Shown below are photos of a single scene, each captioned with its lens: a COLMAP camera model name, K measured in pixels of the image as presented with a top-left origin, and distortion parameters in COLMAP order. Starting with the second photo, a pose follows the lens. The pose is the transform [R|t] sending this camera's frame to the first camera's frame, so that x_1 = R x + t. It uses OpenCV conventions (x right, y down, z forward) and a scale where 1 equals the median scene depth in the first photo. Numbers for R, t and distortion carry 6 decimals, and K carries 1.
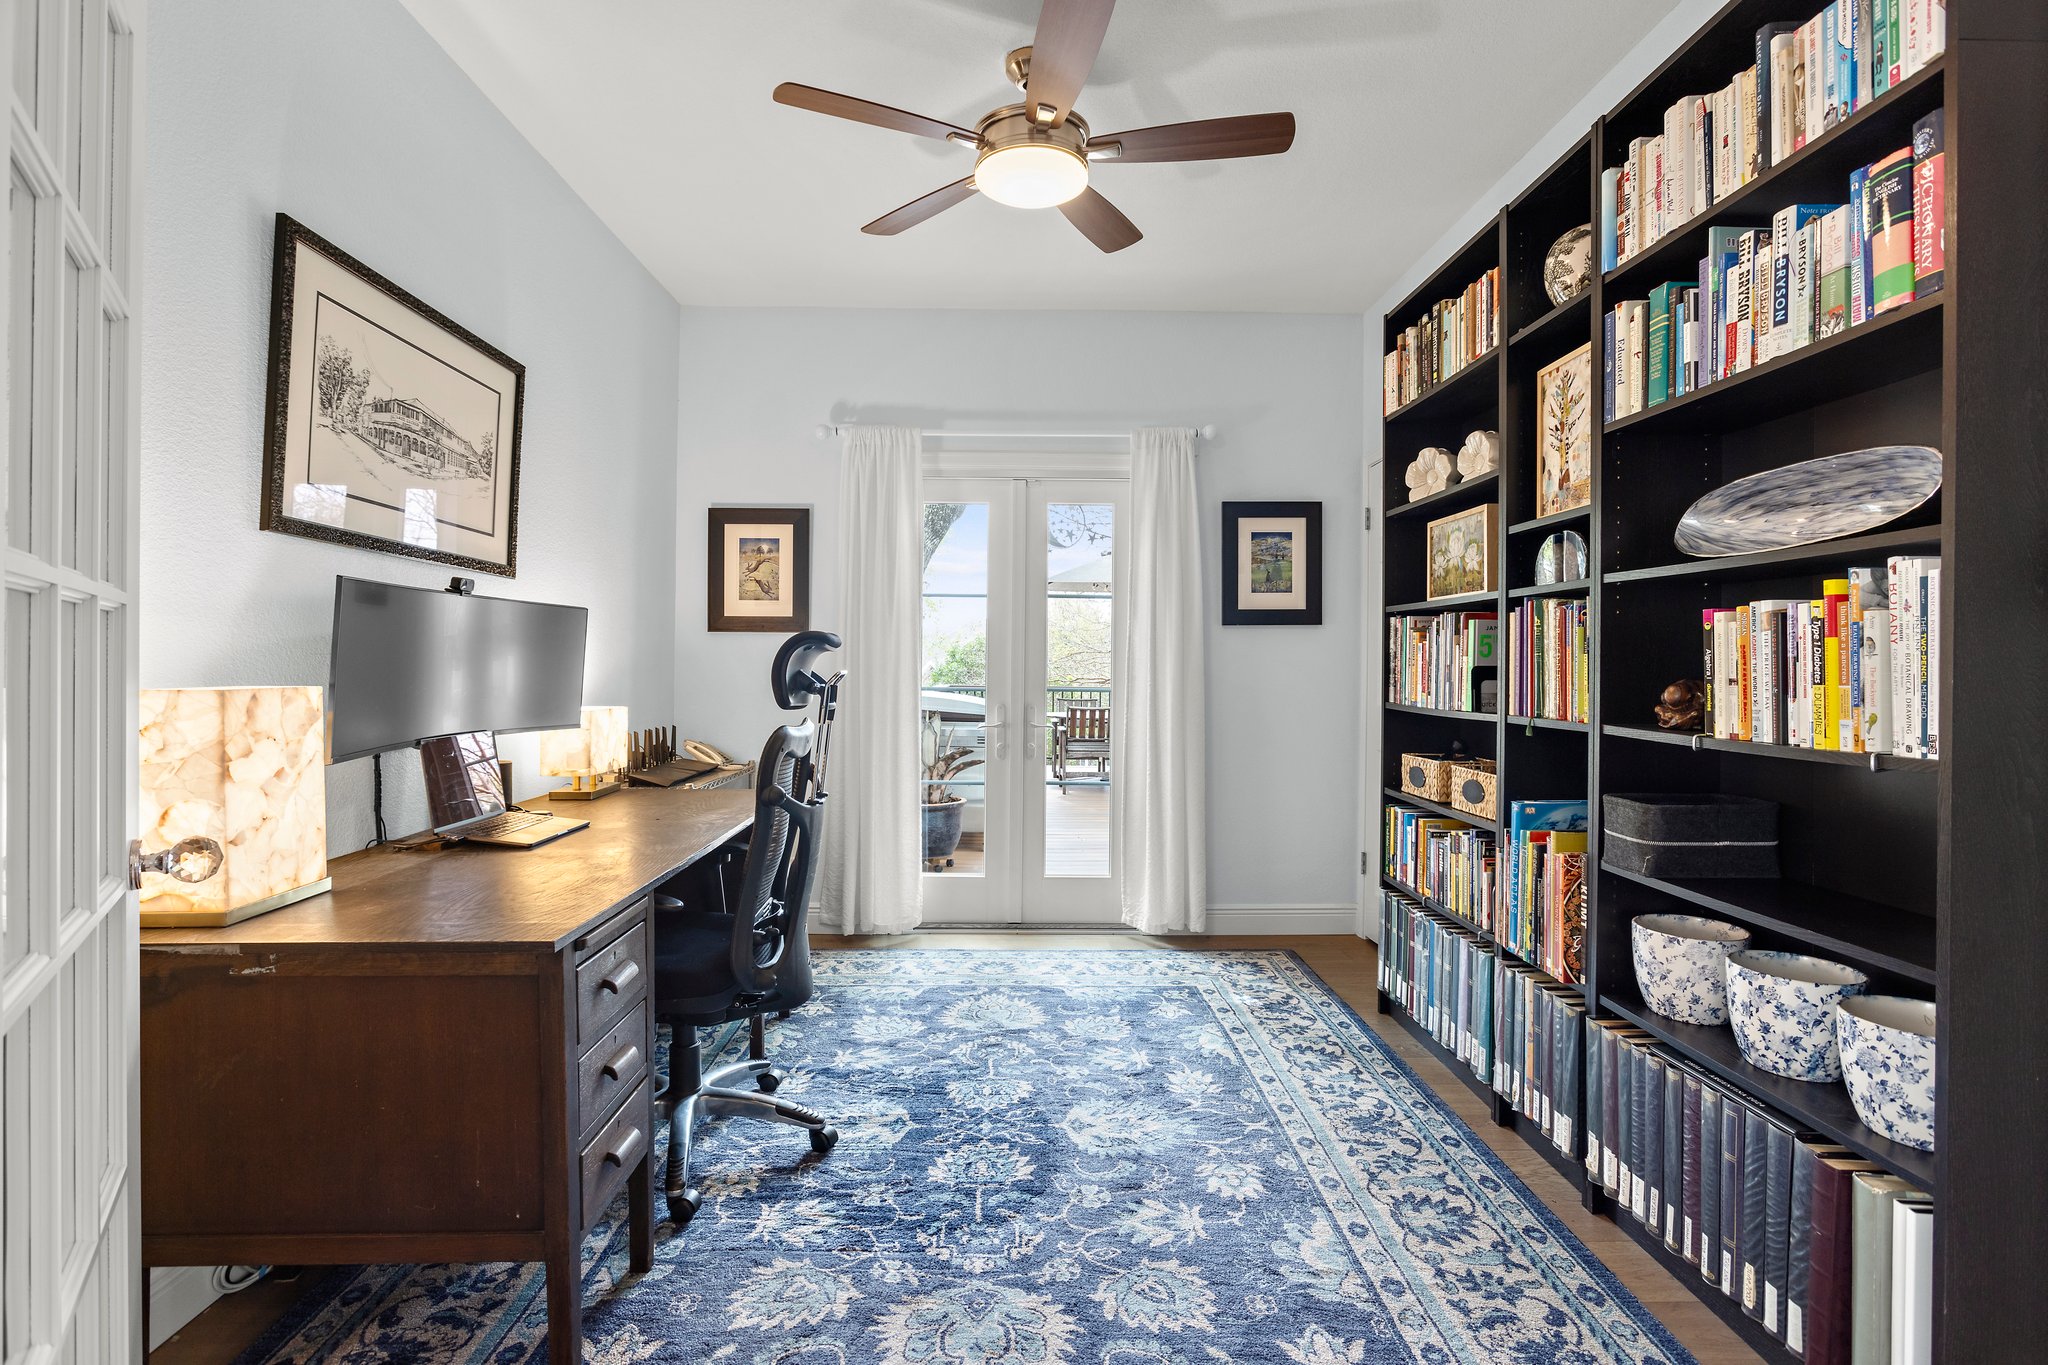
lens RADIAL K [[970.5, 0, 1022.0], [0, 970.5, 666.1], [0, 0, 1]] dist [-0.053588, 0.031952]
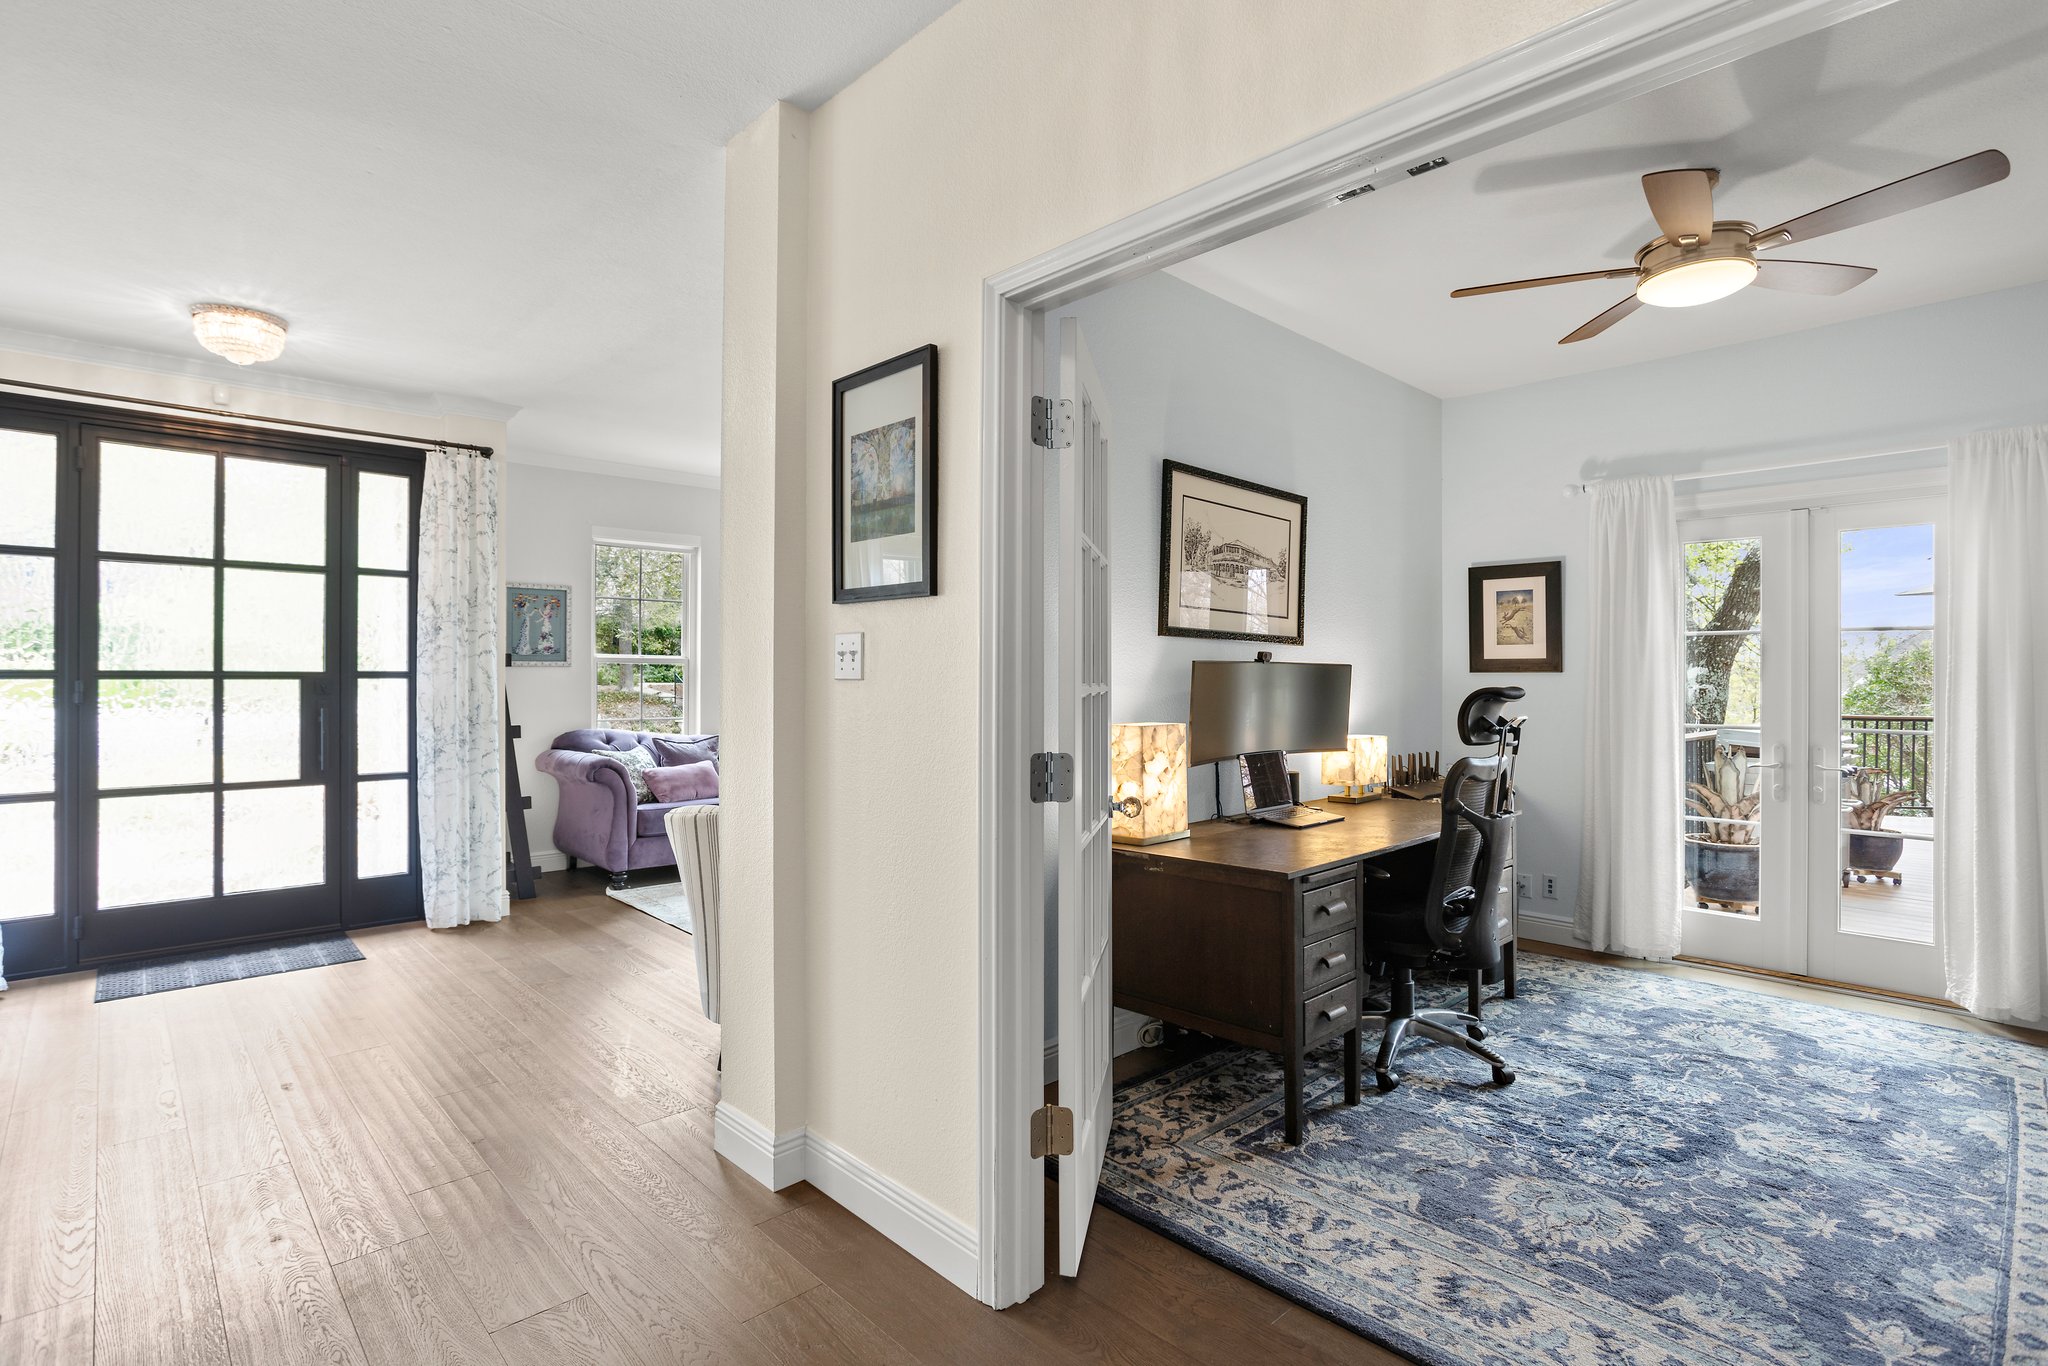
lens RADIAL K [[995.4, 0, 1024.0], [0, 995.4, 683.0], [0, 0, 1]] dist [-0.020218, 0.015520]
pose [[0.679249, -0.004476, -0.733895, 0.342210], [0.004881, 0.999987, -0.001581, -0.041893], [0.733892, -0.002508, 0.679262, -0.392187]]
